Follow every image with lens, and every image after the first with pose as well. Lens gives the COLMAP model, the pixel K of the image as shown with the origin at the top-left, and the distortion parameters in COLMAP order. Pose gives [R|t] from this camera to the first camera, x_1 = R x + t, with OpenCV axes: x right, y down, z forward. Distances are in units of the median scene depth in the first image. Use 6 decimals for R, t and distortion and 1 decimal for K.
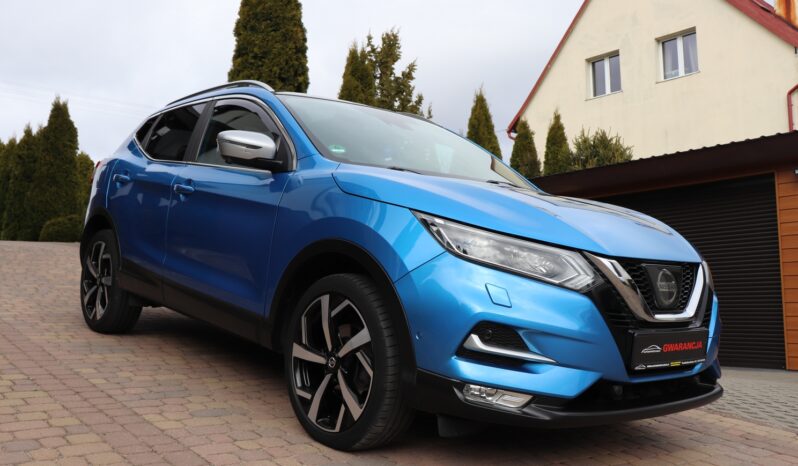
lens RADIAL K [[776.7, 0, 392.6], [0, 776.7, 233.7], [0, 0, 1]] dist [-0.083368, 0.000000]
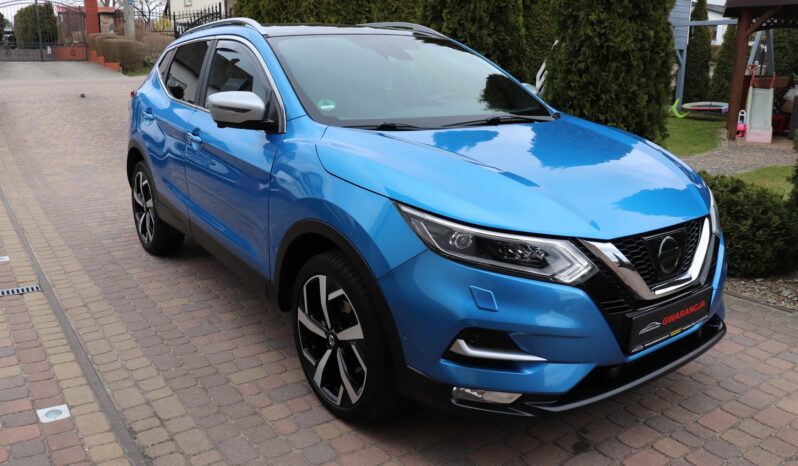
lens RADIAL K [[658.9, 0, 393.9], [0, 658.9, 226.0], [0, 0, 1]] dist [-0.169608, 0.151518]
pose [[0.994180, -0.055171, -0.092532, 0.089176], [0.076436, 0.966512, 0.244973, -0.177609], [0.075918, -0.250620, 0.965104, 0.207571]]
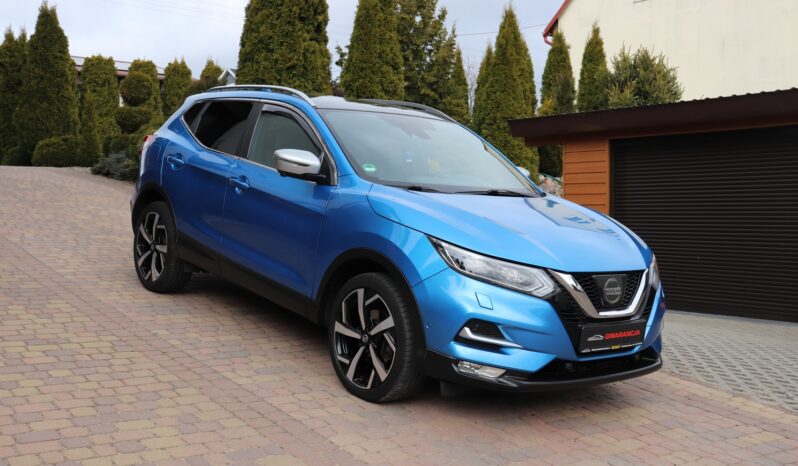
lens RADIAL K [[941.6, 0, 404.0], [0, 941.6, 235.4], [0, 0, 1]] dist [-0.061196, 0.000000]
pose [[0.999733, 0.022808, -0.003648, -0.007900], [-0.022212, 0.992643, 0.119023, -0.208366], [0.006336, -0.118910, 0.992885, -0.611060]]
